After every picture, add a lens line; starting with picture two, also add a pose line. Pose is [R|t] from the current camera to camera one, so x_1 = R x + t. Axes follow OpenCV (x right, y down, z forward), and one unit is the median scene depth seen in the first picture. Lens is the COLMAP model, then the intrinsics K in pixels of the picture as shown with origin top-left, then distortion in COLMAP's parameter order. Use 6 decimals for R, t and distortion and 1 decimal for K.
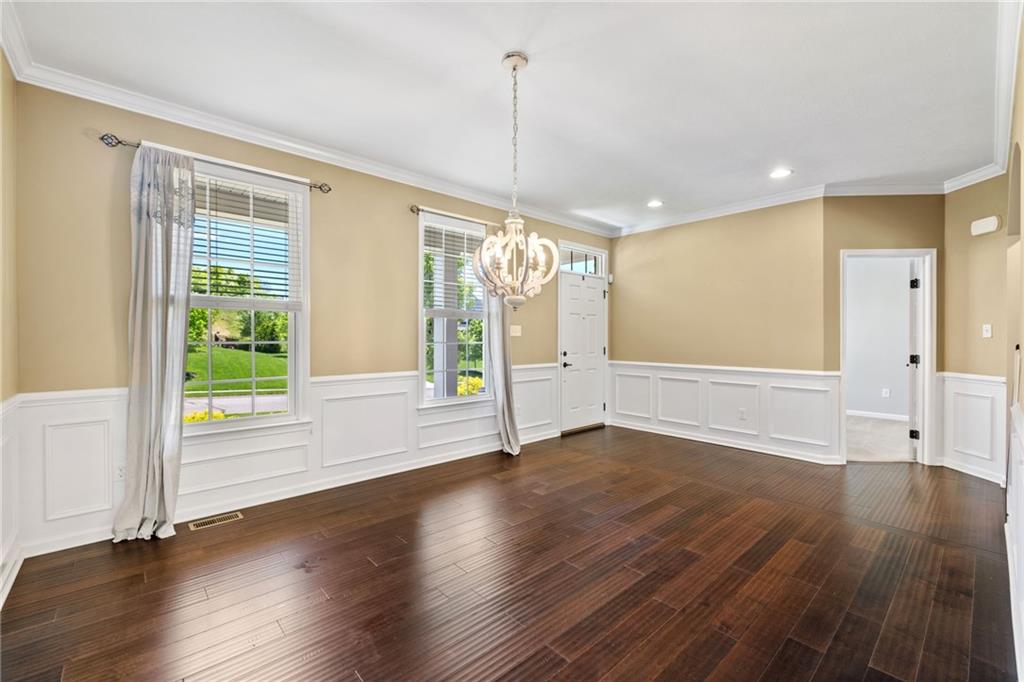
lens RADIAL K [[436.9, 0, 511.1], [0, 436.9, 334.5], [0, 0, 1]] dist [-0.000611, -0.000047]
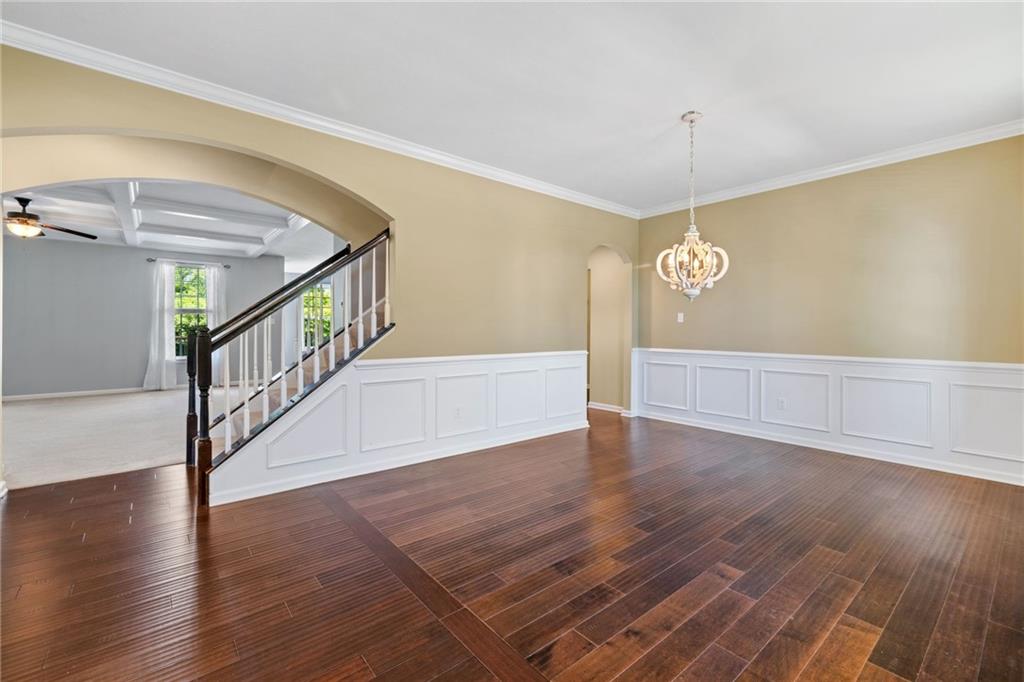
lens RADIAL K [[436.9, 0, 511.1], [0, 436.9, 334.5], [0, 0, 1]] dist [-0.000611, -0.000047]
pose [[-0.998375, -0.007857, 0.056443, 0.256136], [-0.007507, 0.999951, 0.006418, 0.024455], [-0.056491, 0.005984, -0.998385, 1.276209]]
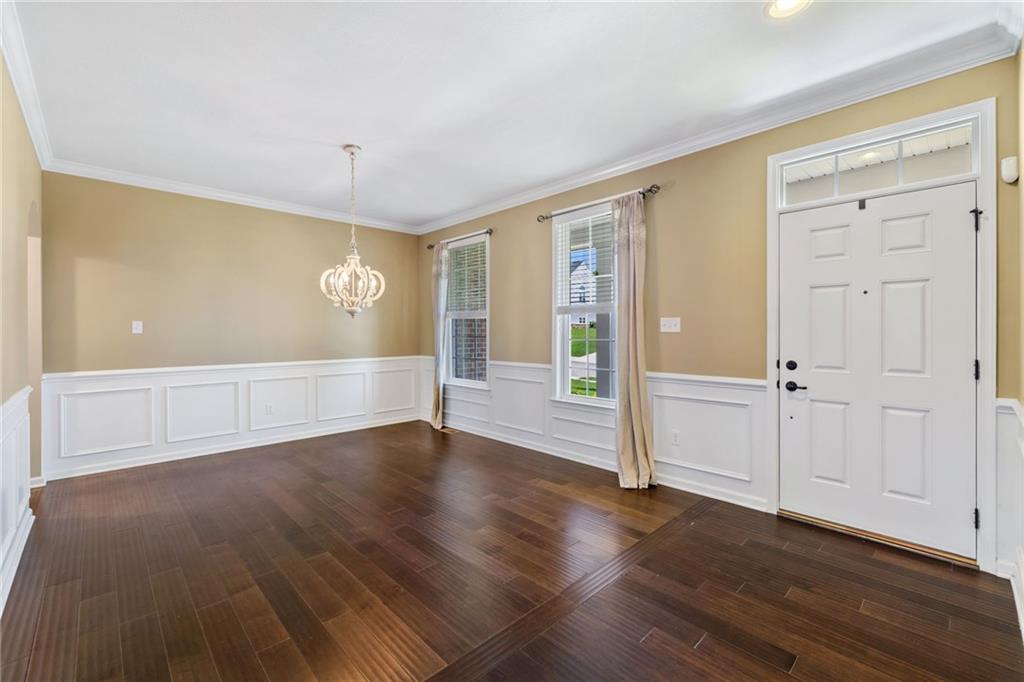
lens RADIAL K [[436.9, 0, 511.1], [0, 436.9, 334.5], [0, 0, 1]] dist [-0.000611, -0.000047]
pose [[0.016397, 0.004120, -0.999857, 0.796891], [0.010288, 0.999938, 0.004289, 0.001379], [0.999813, -0.010357, 0.016353, 0.808597]]
